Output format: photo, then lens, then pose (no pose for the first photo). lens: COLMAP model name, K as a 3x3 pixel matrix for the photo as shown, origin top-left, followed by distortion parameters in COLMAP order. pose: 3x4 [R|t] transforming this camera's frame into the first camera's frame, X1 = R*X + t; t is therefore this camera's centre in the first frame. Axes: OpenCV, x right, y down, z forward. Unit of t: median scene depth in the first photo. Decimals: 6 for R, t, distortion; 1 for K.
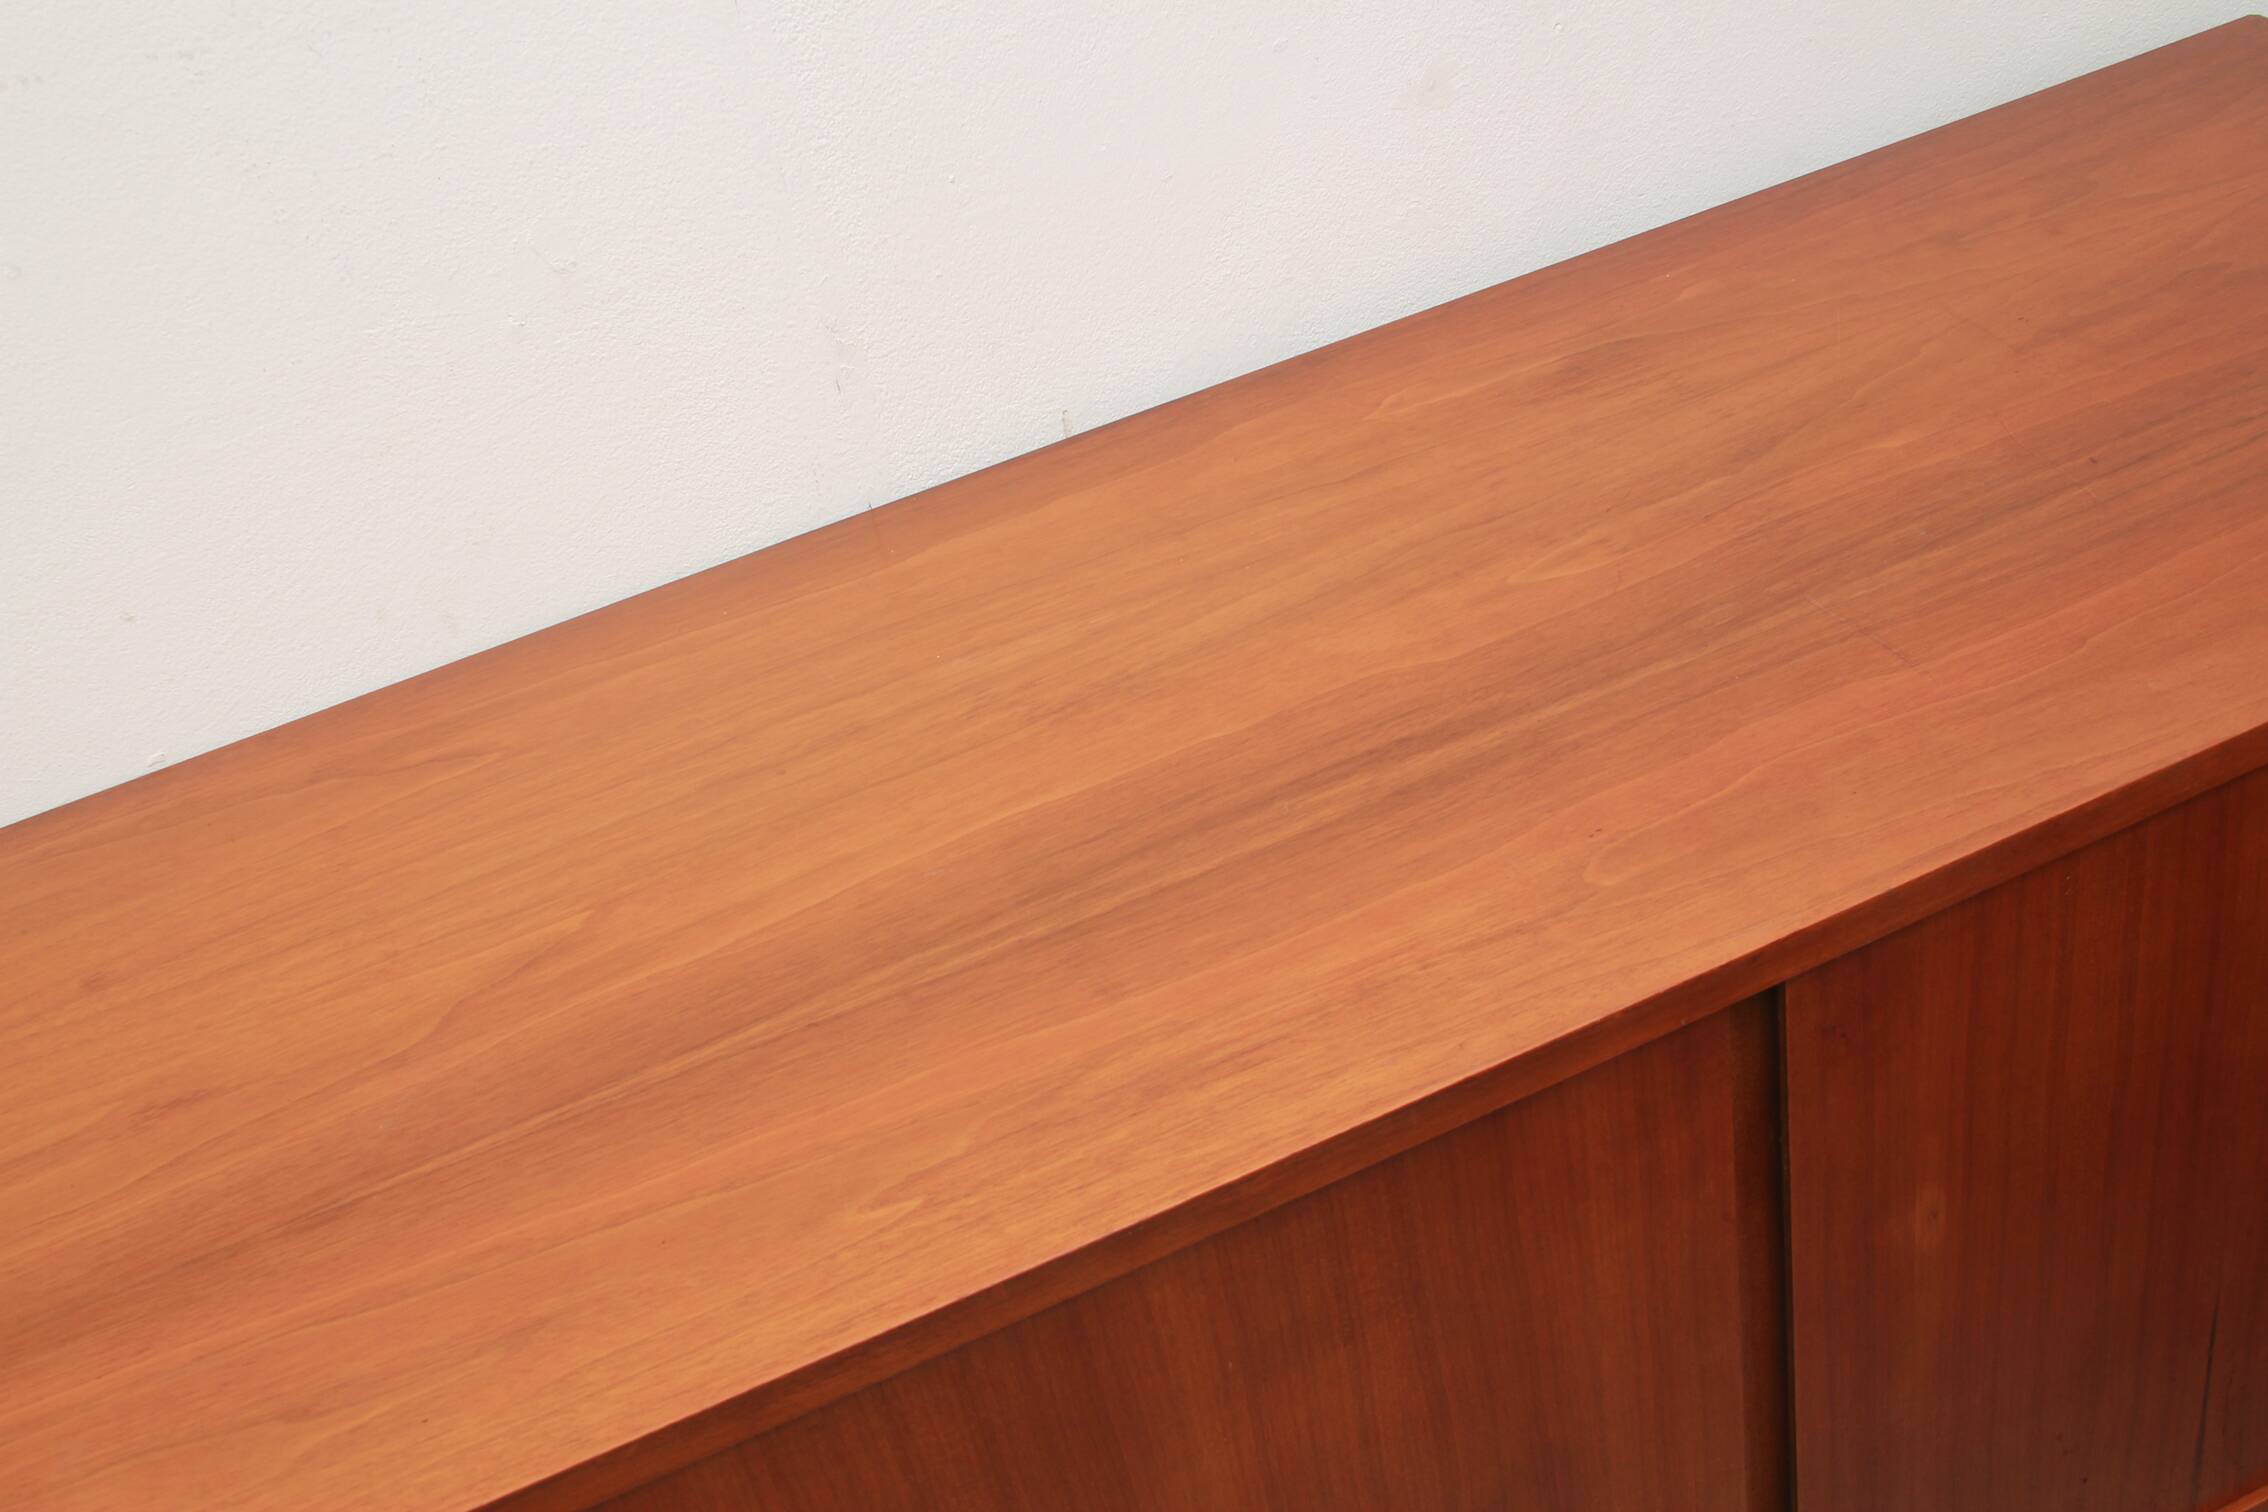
lens RADIAL K [[2677.4, 0, 1134.0], [0, 2677.4, 756.0], [0, 0, 1]] dist [-0.055596, 0.020333]
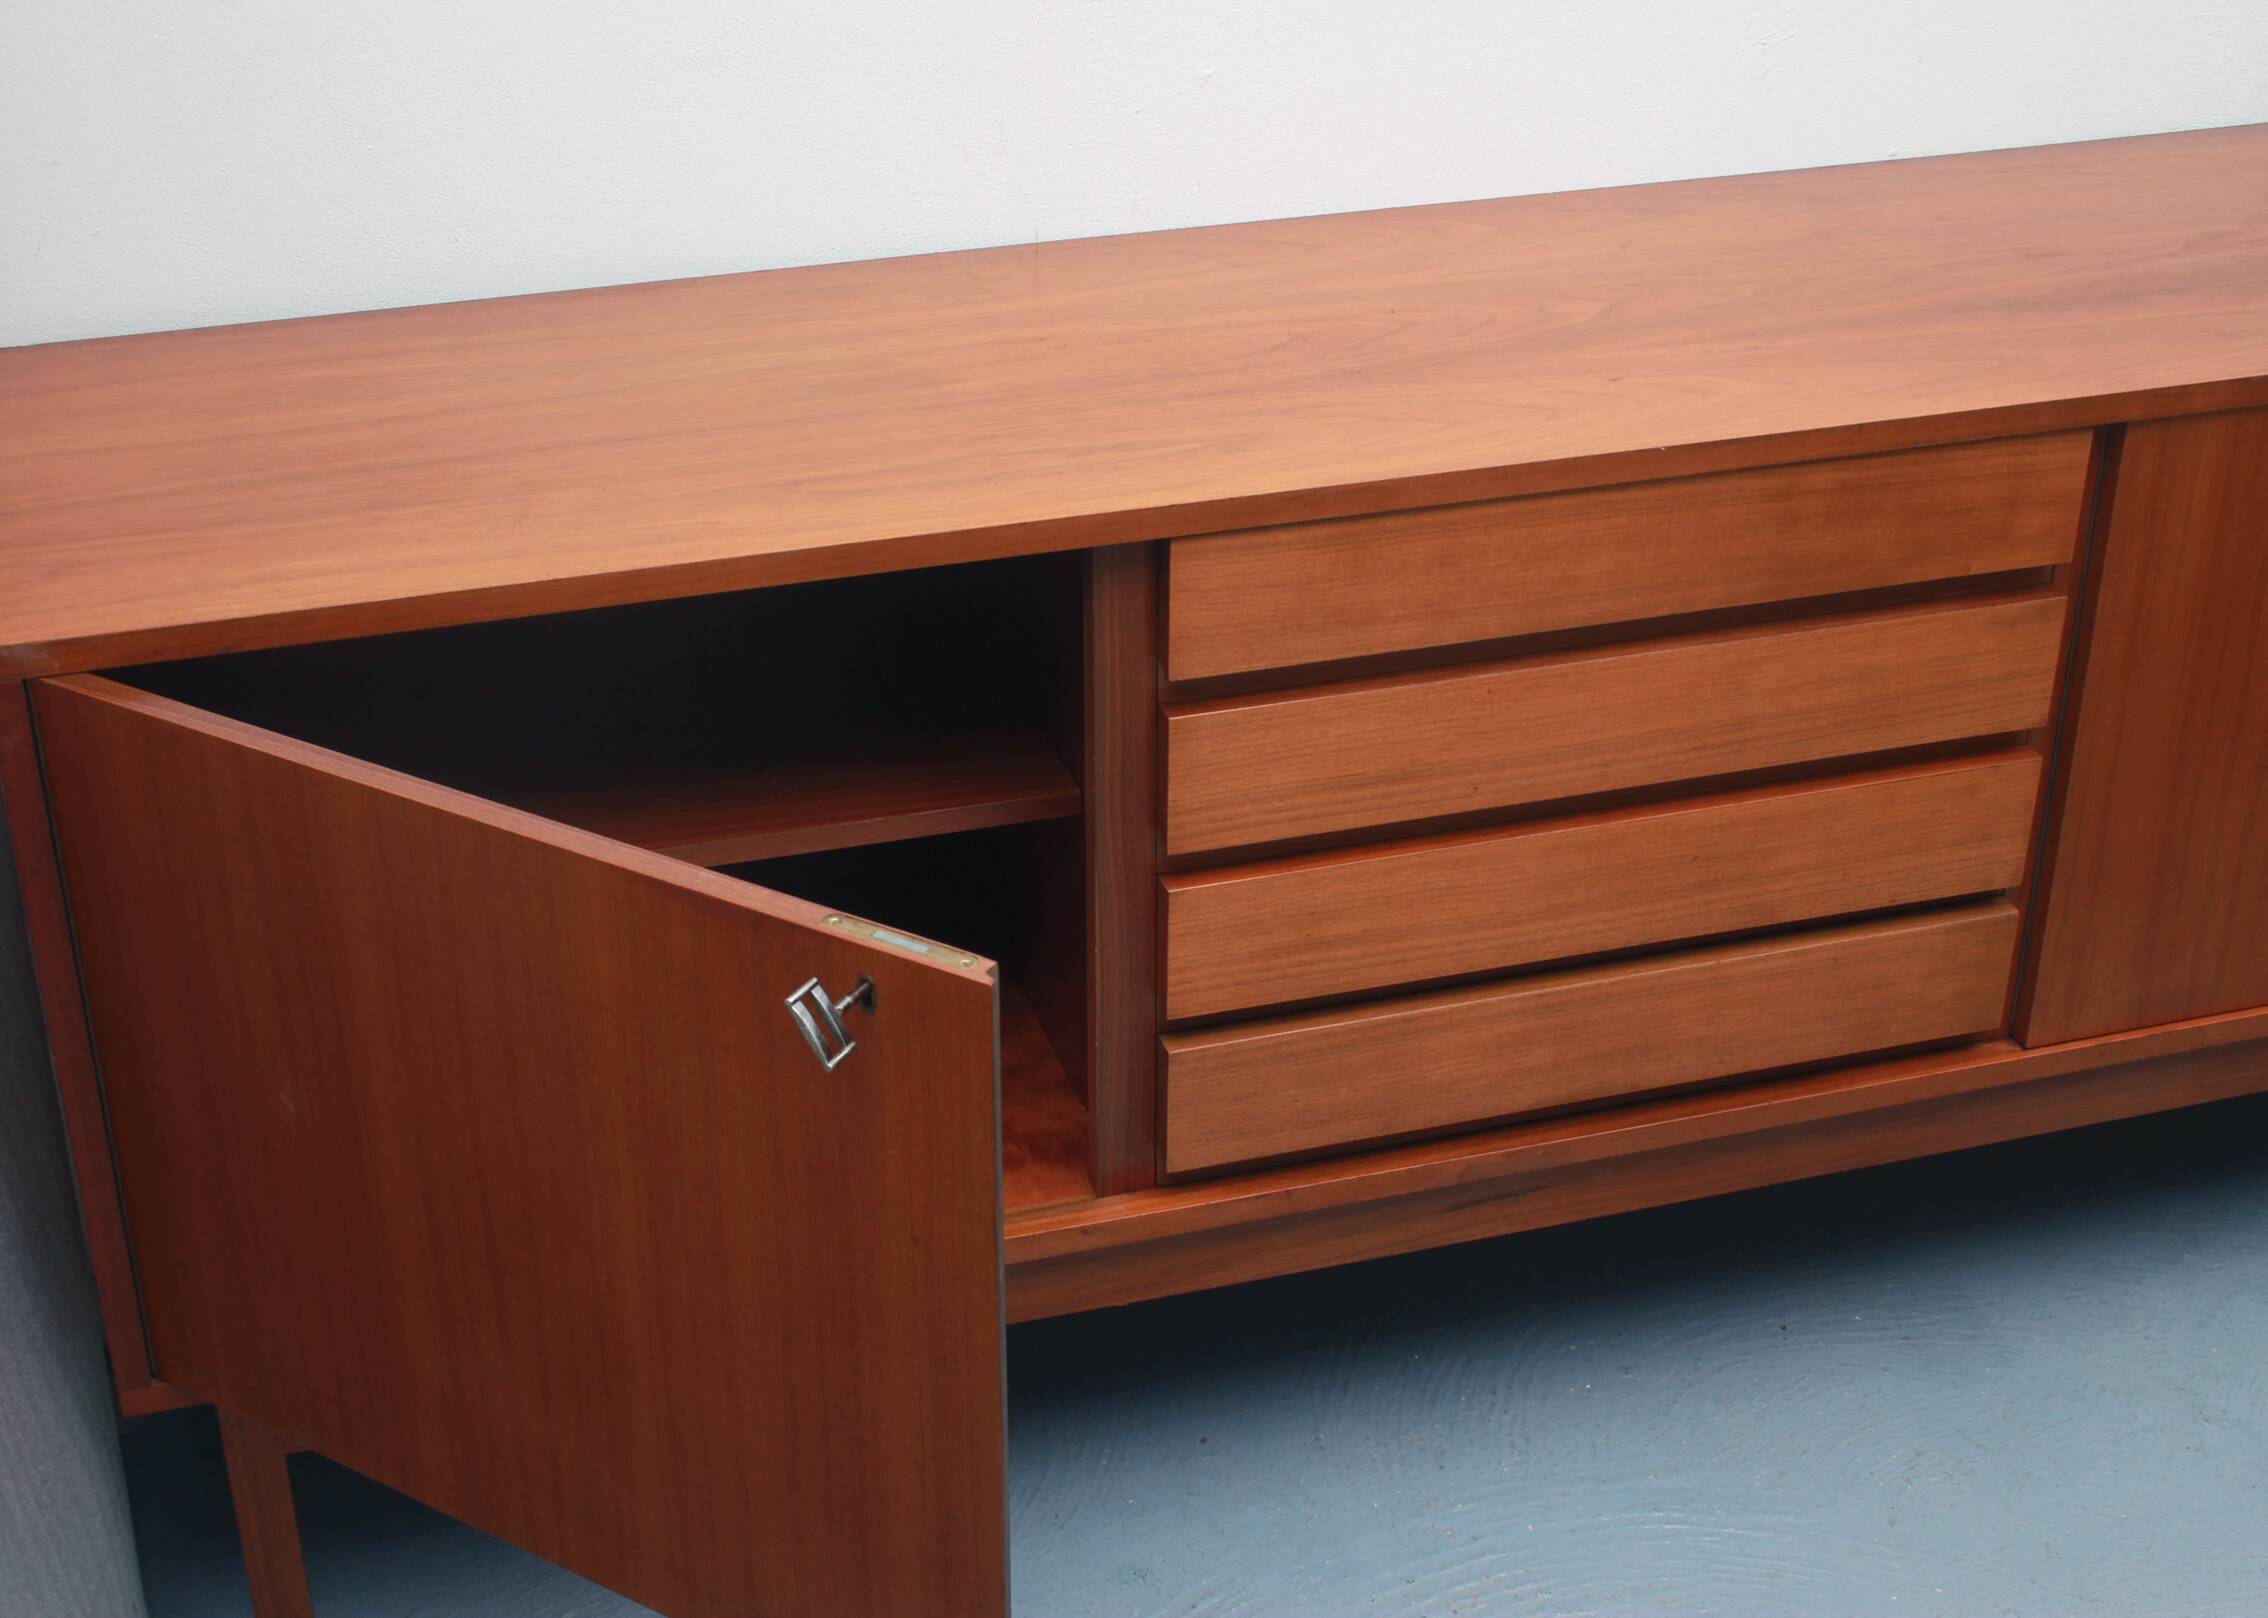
lens RADIAL K [[3063.7, 0, 1079.9], [0, 3063.7, 801.0], [0, 0, 1]] dist [-0.061995, 0.190076]
pose [[0.980220, 0.196148, -0.026350, -0.855821], [-0.197907, 0.970681, -0.136423, 0.888238], [-0.001182, 0.138940, 0.990300, -1.009366]]
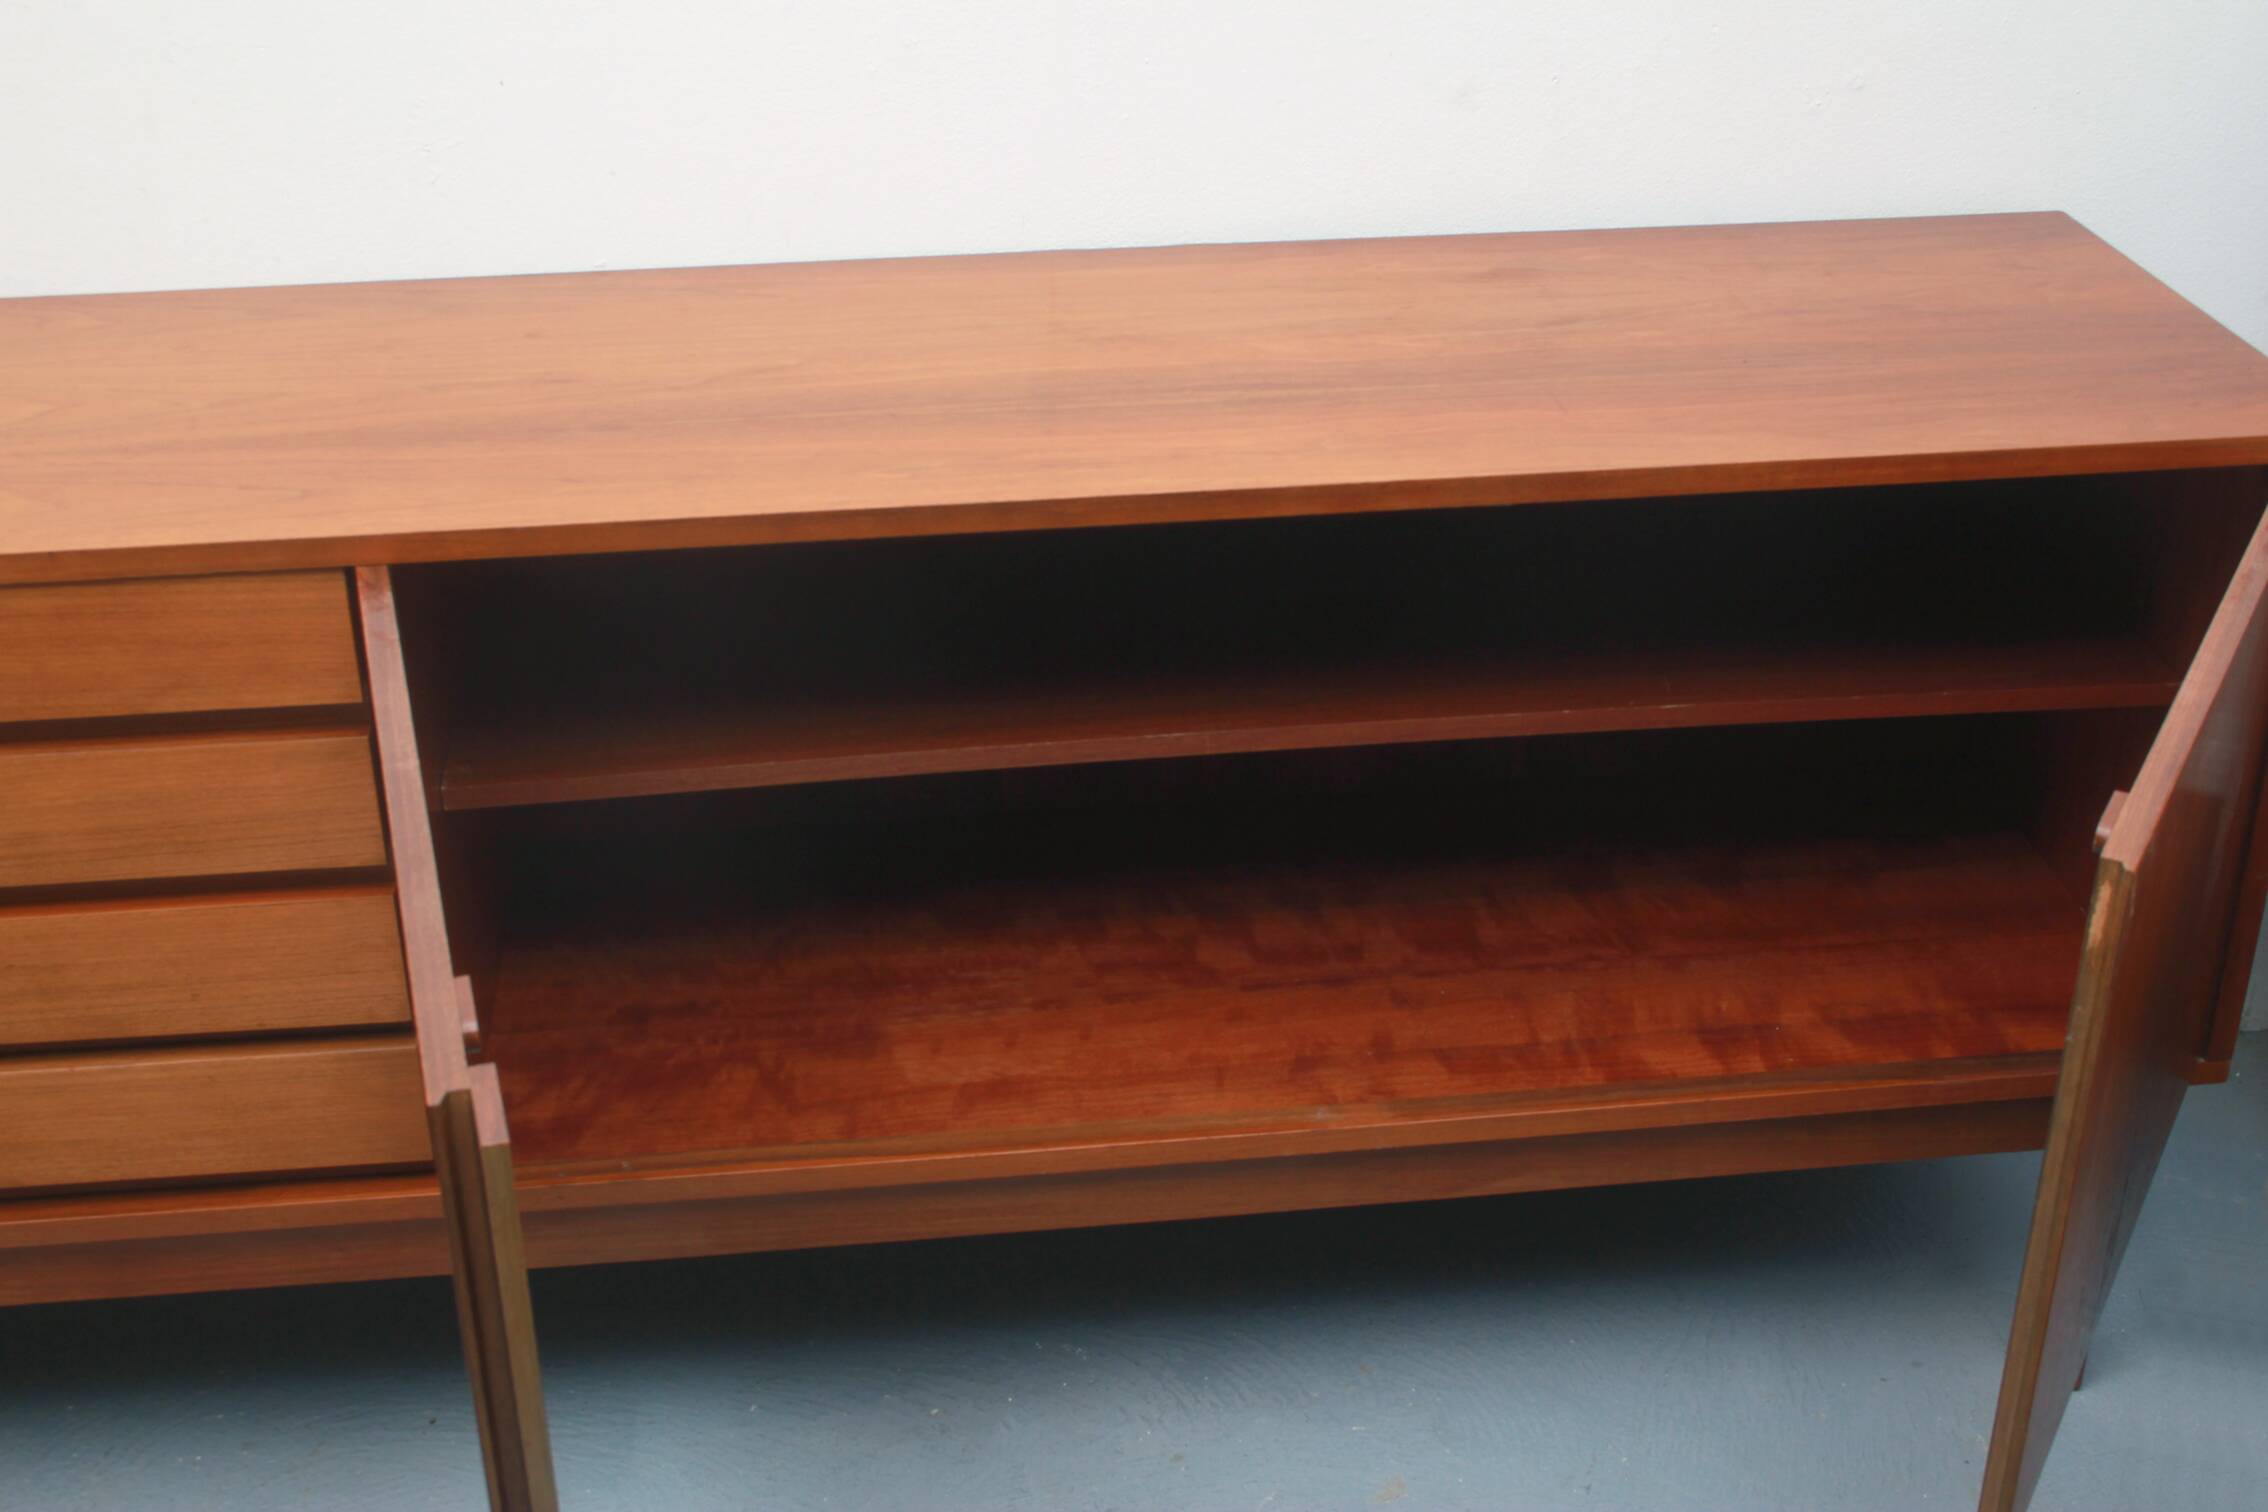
lens RADIAL K [[2841.6, 0, 1134.0], [0, 2841.6, 756.0], [0, 0, 1]] dist [-0.028560, 0.001354]
pose [[0.946595, 0.275056, -0.168232, 0.395613], [-0.293598, 0.950978, -0.097163, 0.430592], [0.133259, 0.141367, 0.980947, -0.781953]]
